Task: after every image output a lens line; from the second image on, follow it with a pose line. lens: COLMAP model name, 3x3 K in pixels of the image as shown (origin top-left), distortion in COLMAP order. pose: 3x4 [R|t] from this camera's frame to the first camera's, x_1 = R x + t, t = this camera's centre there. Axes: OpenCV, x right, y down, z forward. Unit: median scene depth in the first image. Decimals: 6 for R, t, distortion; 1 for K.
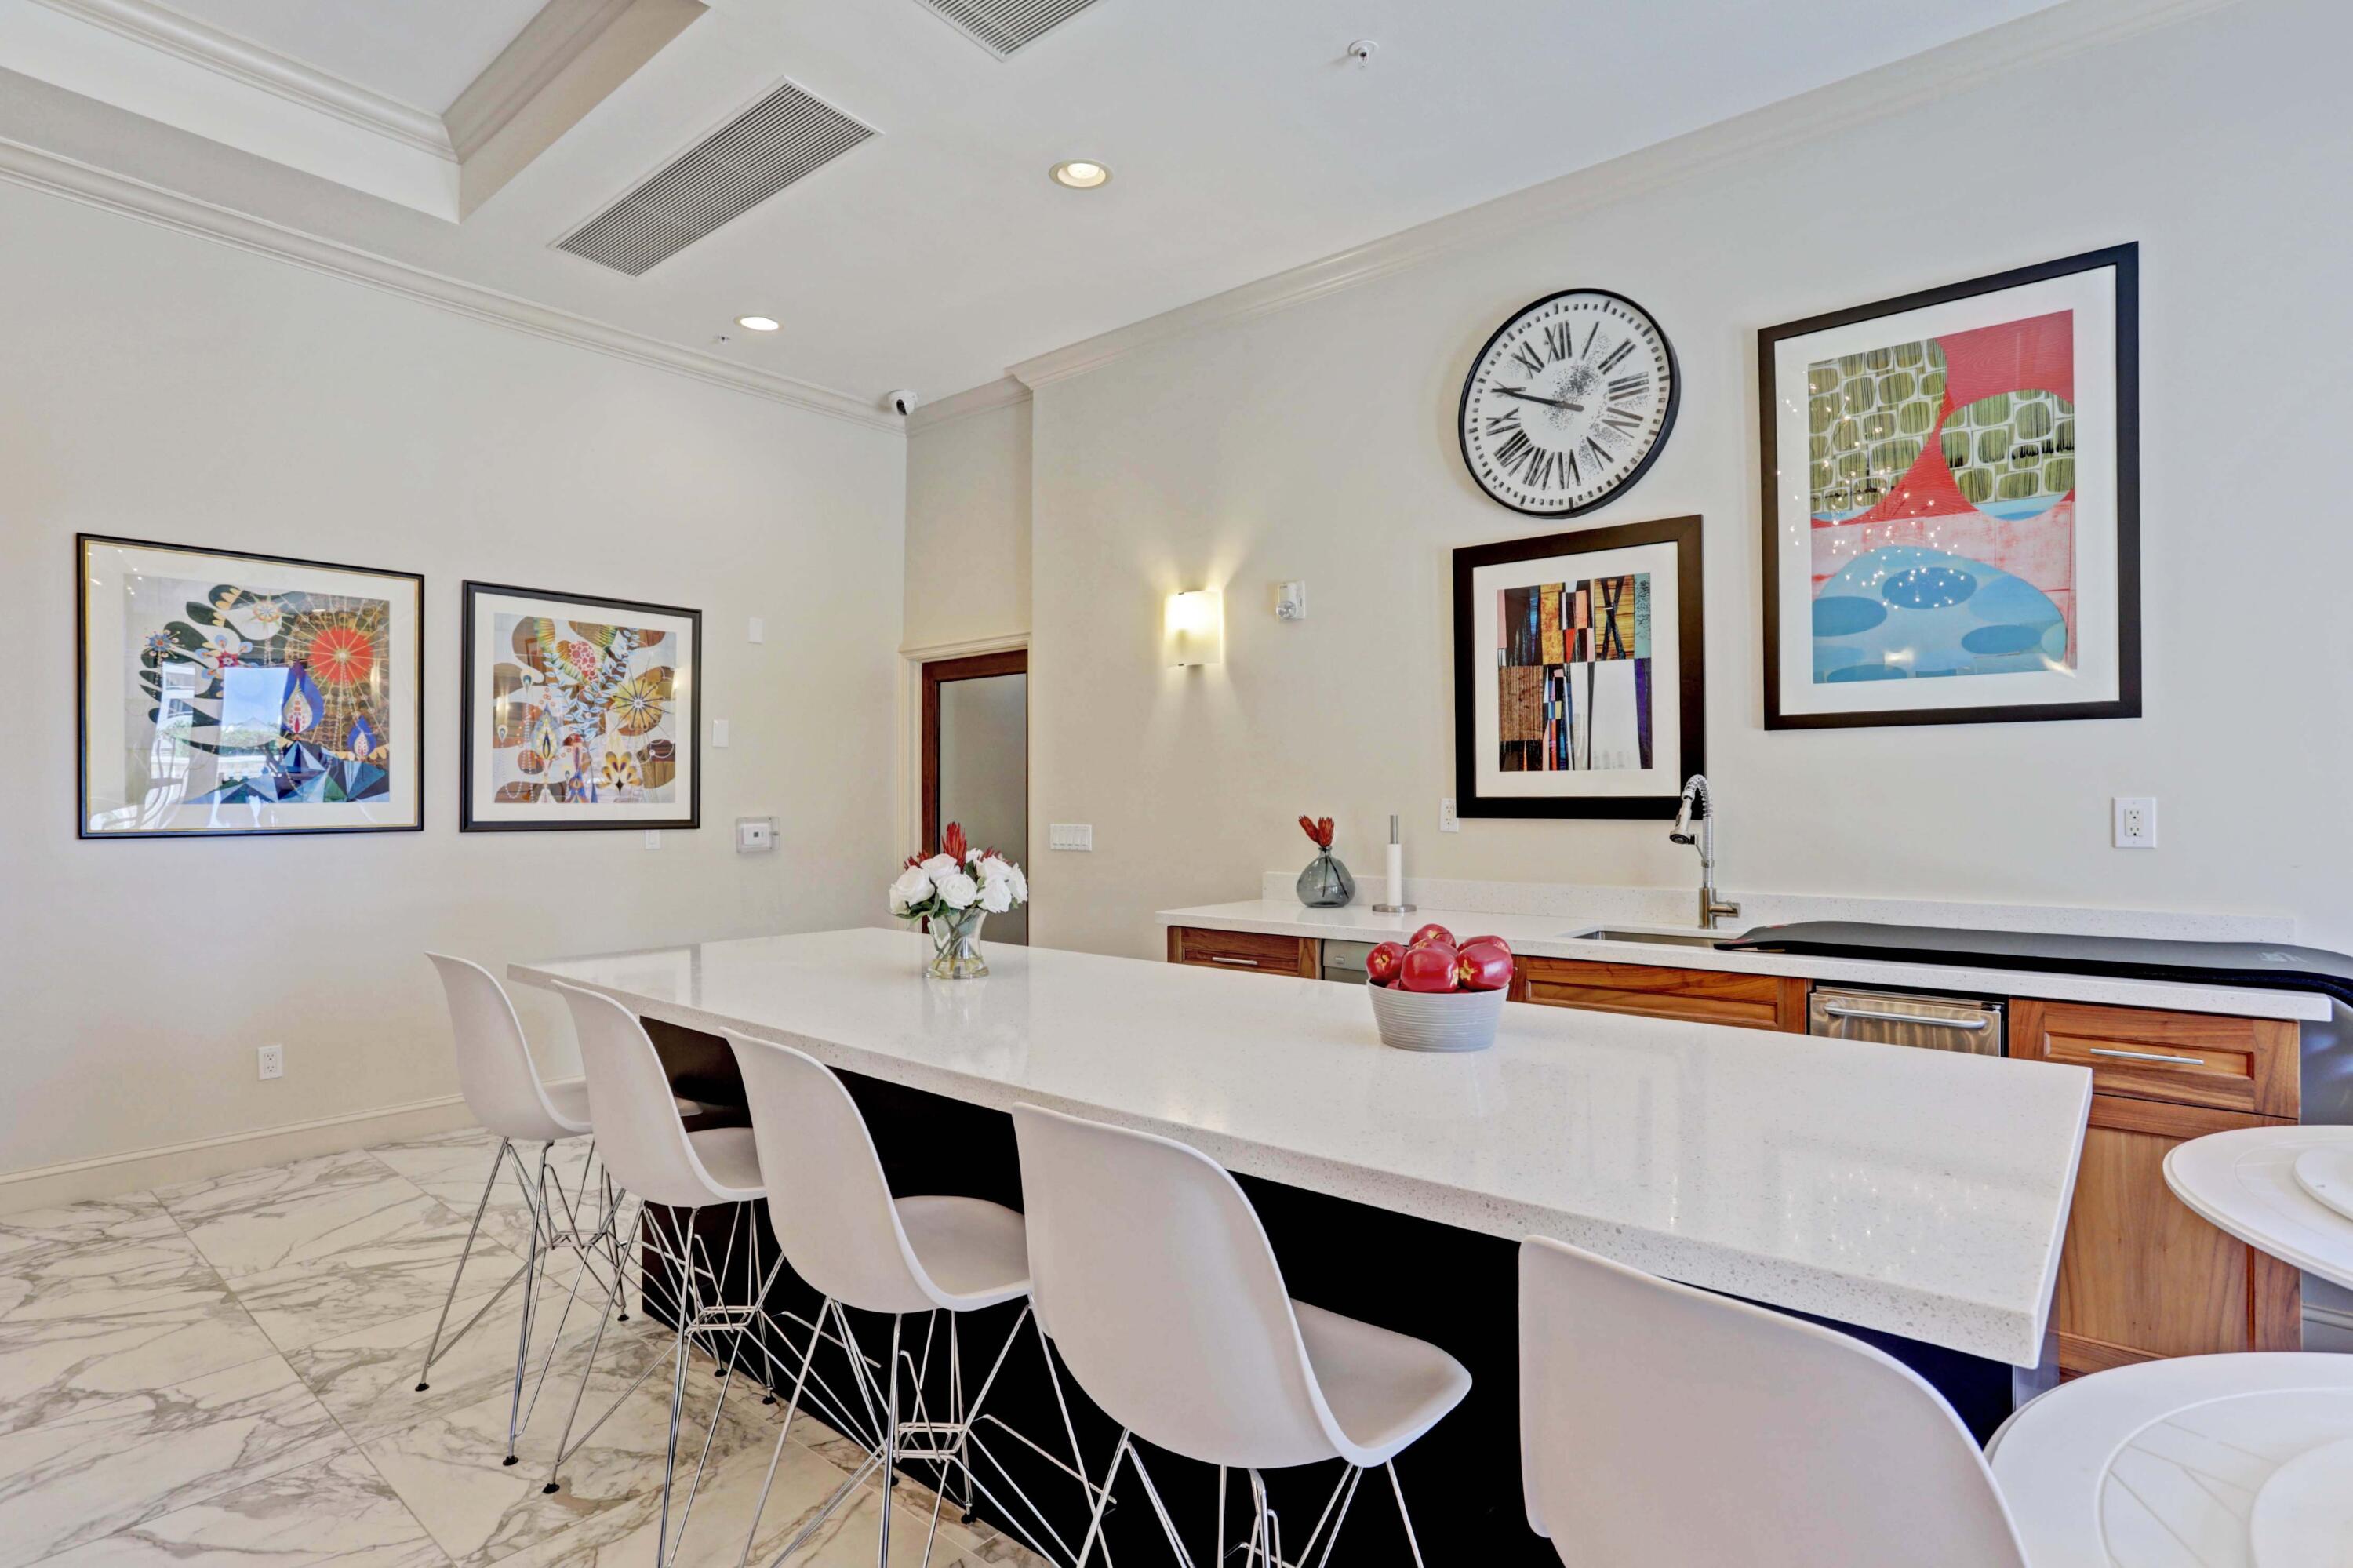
lens RADIAL K [[1188.5, 0, 1178.4], [0, 1188.5, 791.0], [0, 0, 1]] dist [-0.013495, 0.013585]
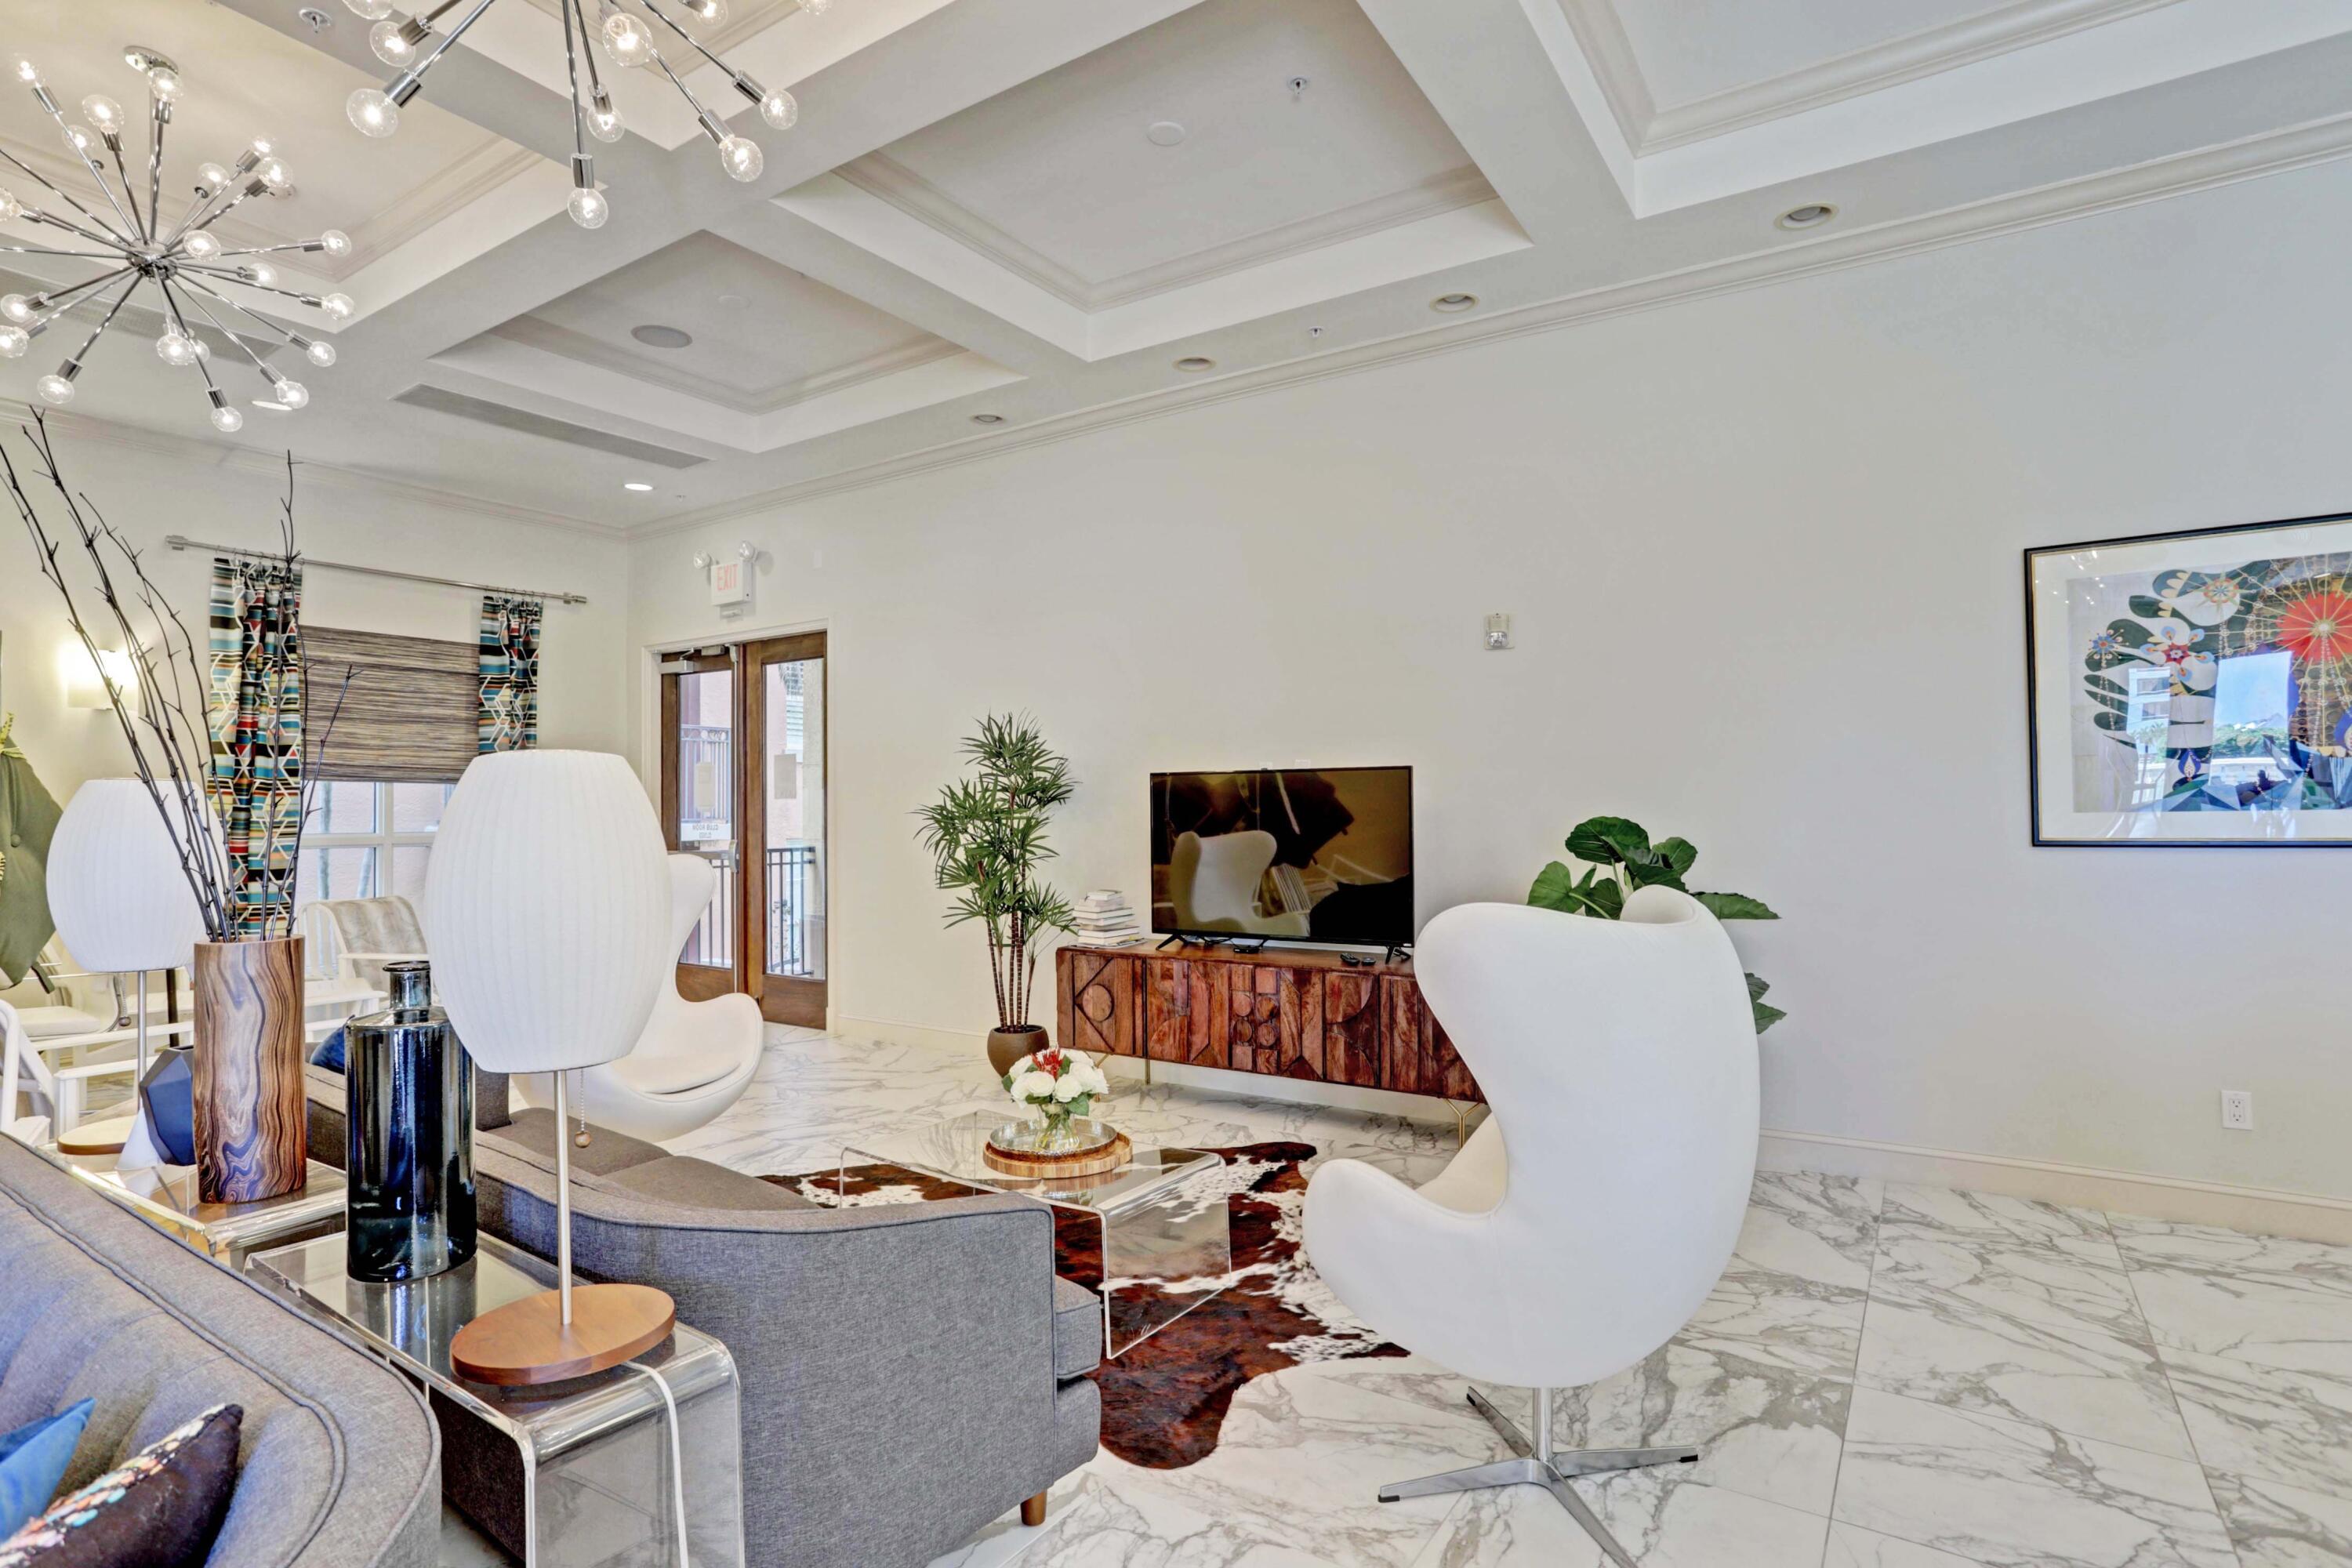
lens RADIAL K [[1187.9, 0, 1171.6], [0, 1187.9, 800.1], [0, 0, 1]] dist [-0.013495, 0.013585]
pose [[0.135025, -0.011881, -0.990771, -0.011213], [0.012718, 0.999867, -0.010257, 0.001816], [0.990761, -0.011216, 0.135158, 0.128887]]
